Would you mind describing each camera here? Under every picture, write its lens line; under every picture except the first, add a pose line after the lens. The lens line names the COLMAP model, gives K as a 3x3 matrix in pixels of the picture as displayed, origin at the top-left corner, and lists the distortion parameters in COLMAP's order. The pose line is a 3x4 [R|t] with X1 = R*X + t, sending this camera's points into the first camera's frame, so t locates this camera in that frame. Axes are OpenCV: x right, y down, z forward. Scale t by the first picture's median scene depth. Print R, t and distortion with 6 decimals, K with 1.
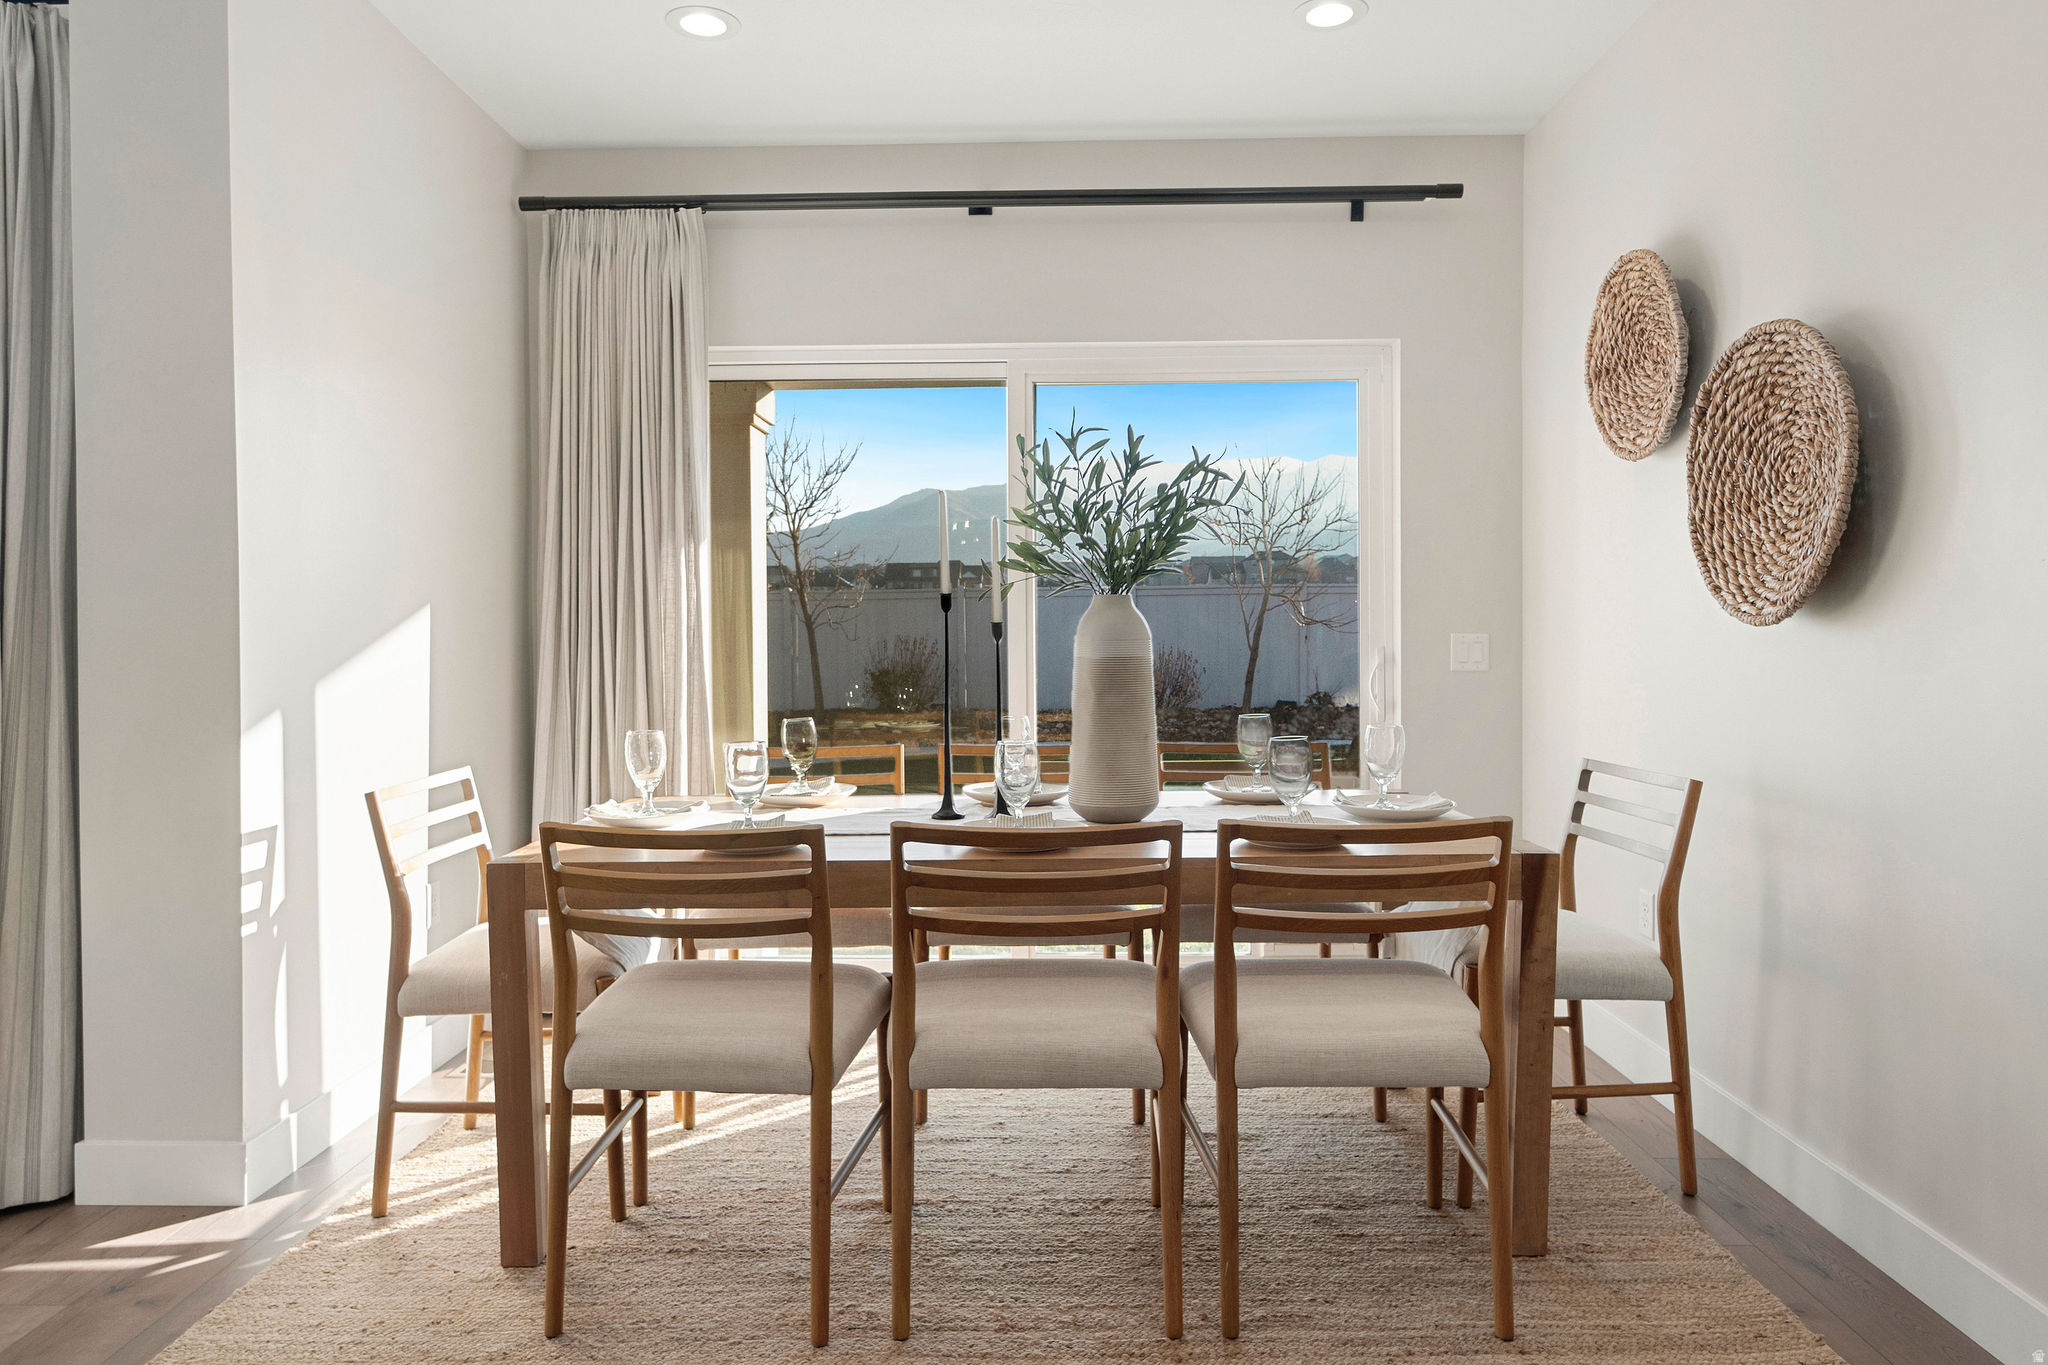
lens RADIAL K [[1274.8, 0, 1014.0], [0, 1274.8, 677.3], [0, 0, 1]] dist [0.000416, -0.000087]
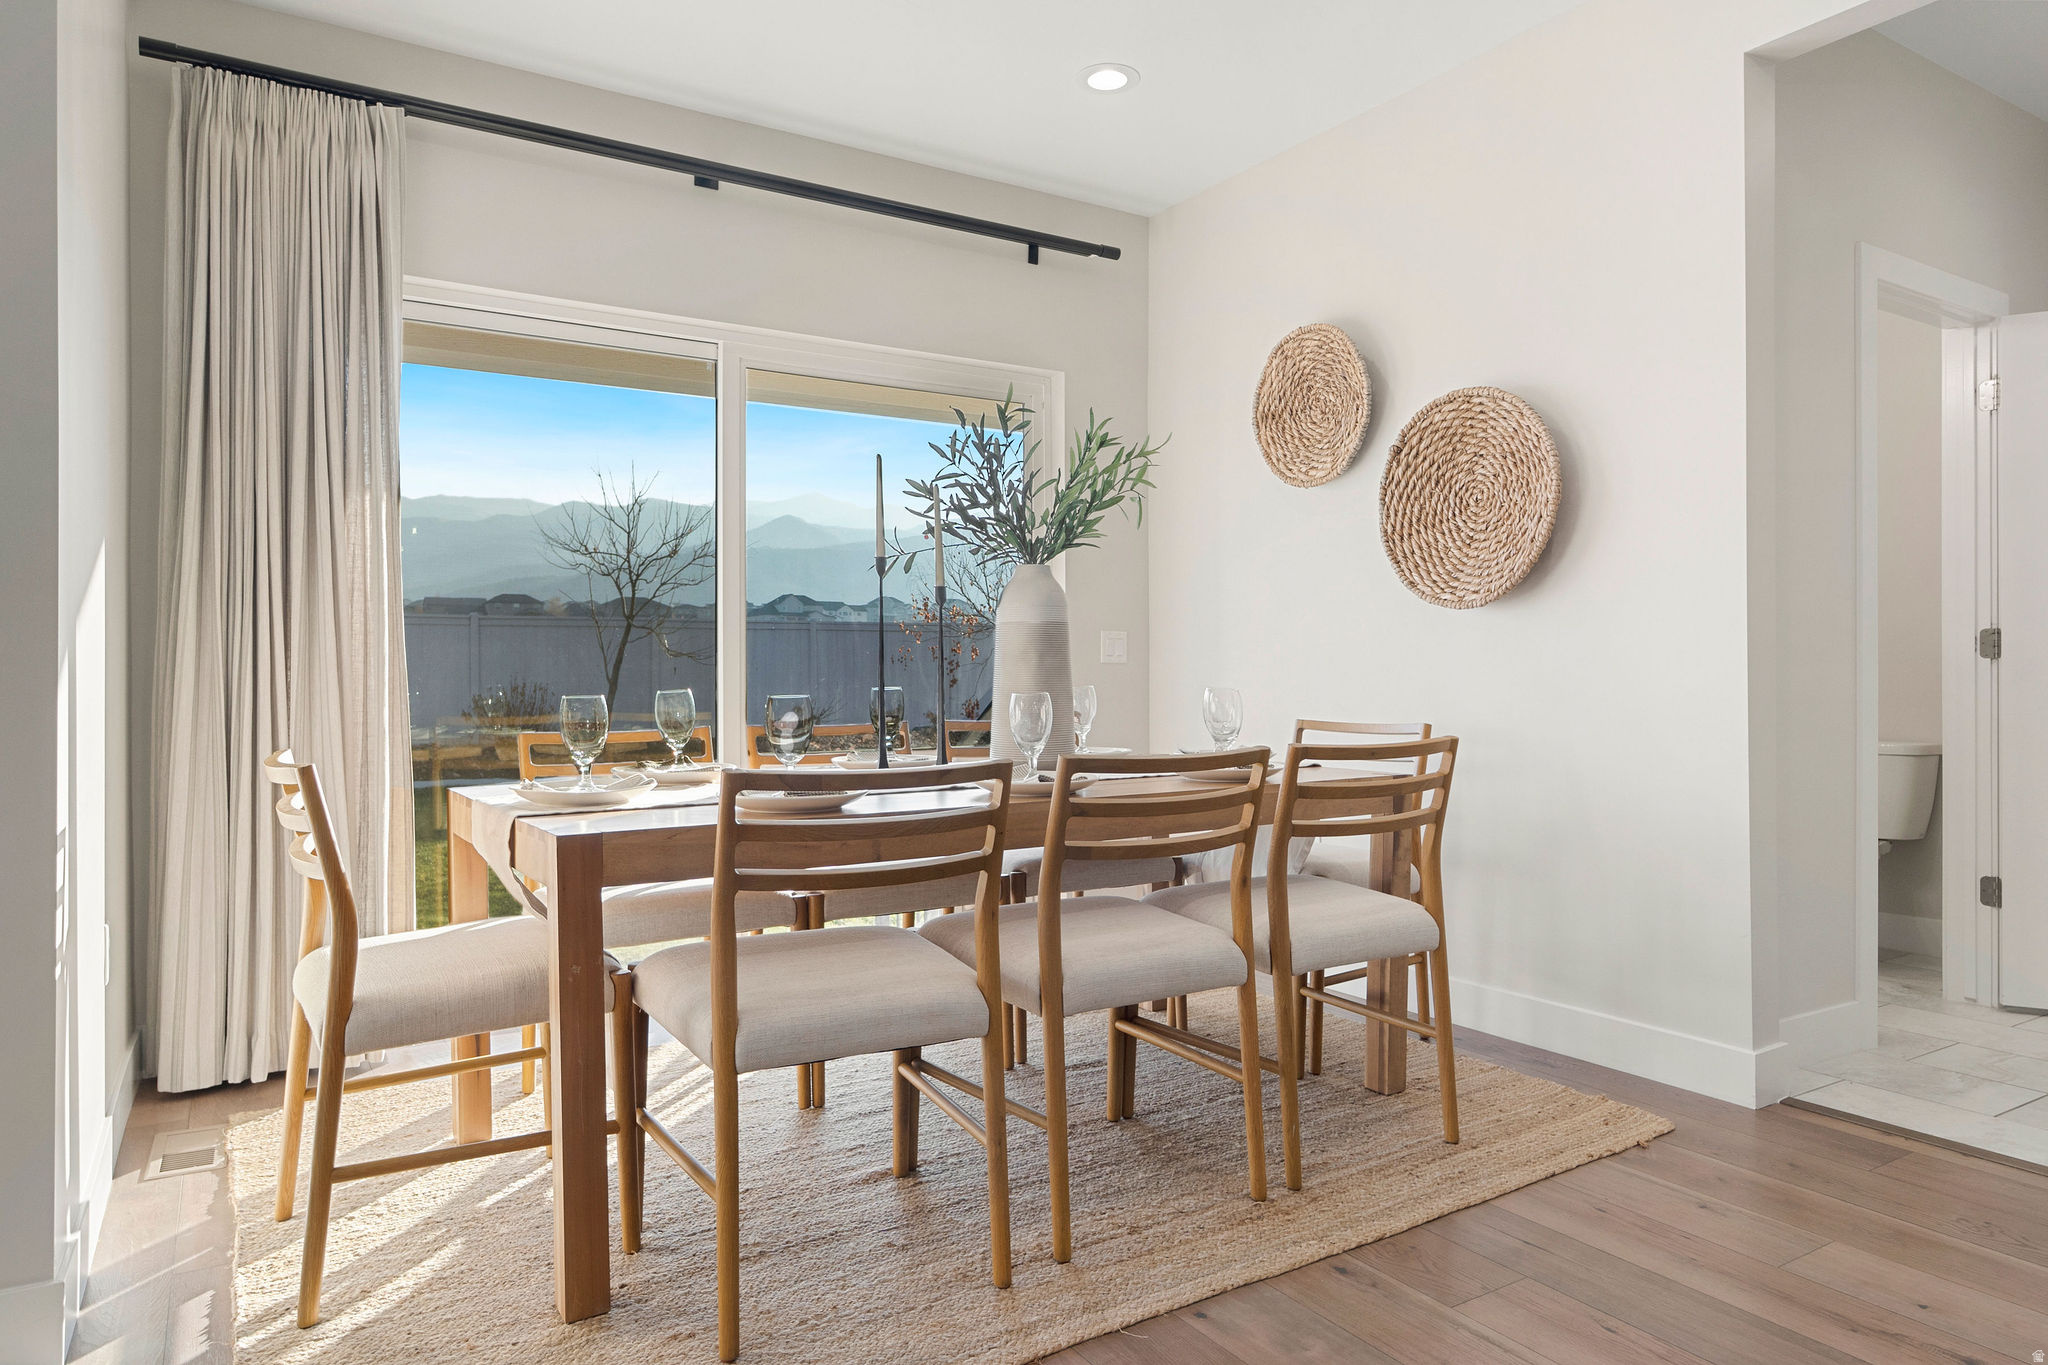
lens RADIAL K [[1259.4, 0, 1010.7], [0, 1259.4, 683.1], [0, 0, 1]] dist [-0.004648, 0.000627]
pose [[0.839857, 0.000521, 0.542807, -0.516421], [0.016035, 0.999539, -0.025770, 0.061891], [-0.542570, 0.030348, 0.839462, 0.124710]]
